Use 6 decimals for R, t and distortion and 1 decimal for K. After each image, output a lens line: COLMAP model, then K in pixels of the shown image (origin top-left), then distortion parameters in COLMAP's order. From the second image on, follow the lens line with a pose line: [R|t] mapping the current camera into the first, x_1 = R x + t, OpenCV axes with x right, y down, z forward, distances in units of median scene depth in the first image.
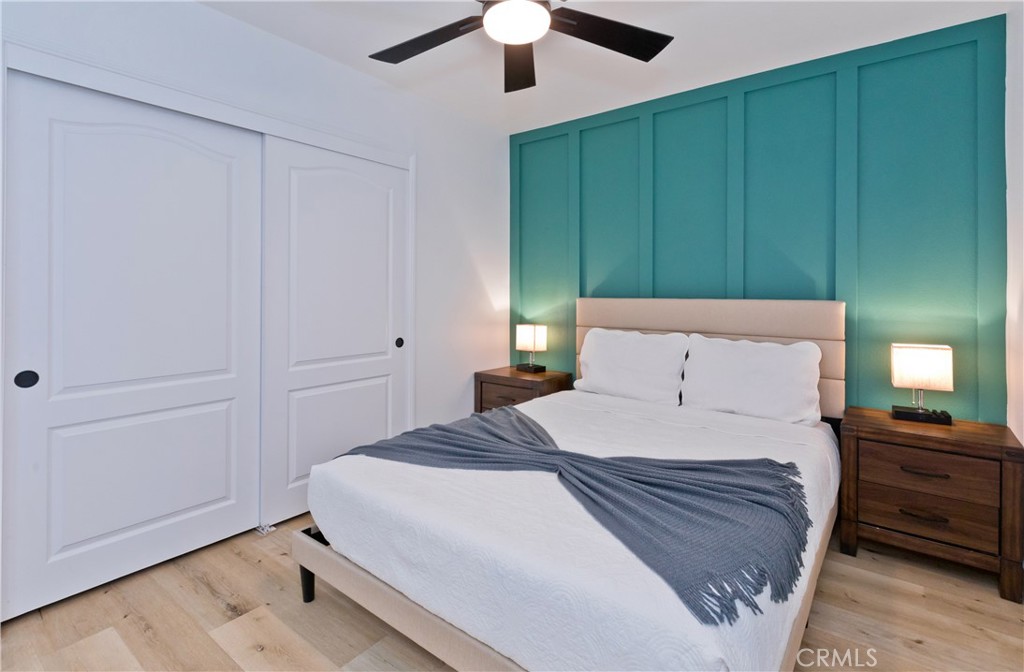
lens RADIAL K [[484.6, 0, 515.9], [0, 484.6, 282.9], [0, 0, 1]] dist [-0.001894, -0.000015]
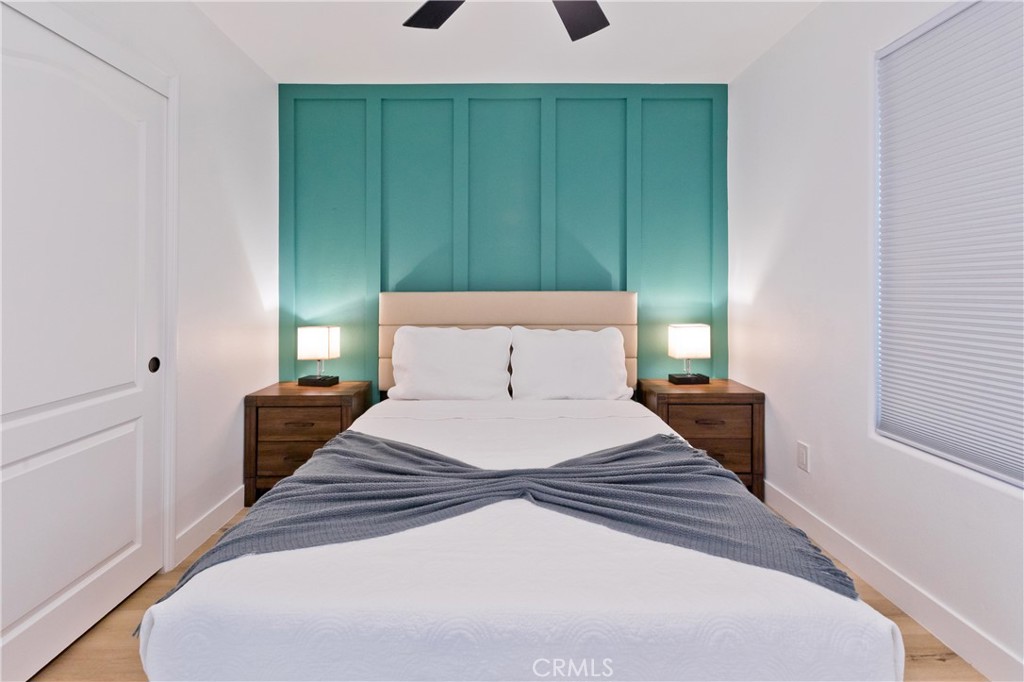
lens RADIAL K [[492.0, 0, 508.0], [0, 492.0, 280.3], [0, 0, 1]] dist [0.001740, 0.000469]
pose [[0.789722, 0.003318, 0.613456, -0.282297], [-0.005020, 0.999987, 0.001053, 0.008648], [-0.613444, -0.003911, 0.789728, 0.209209]]
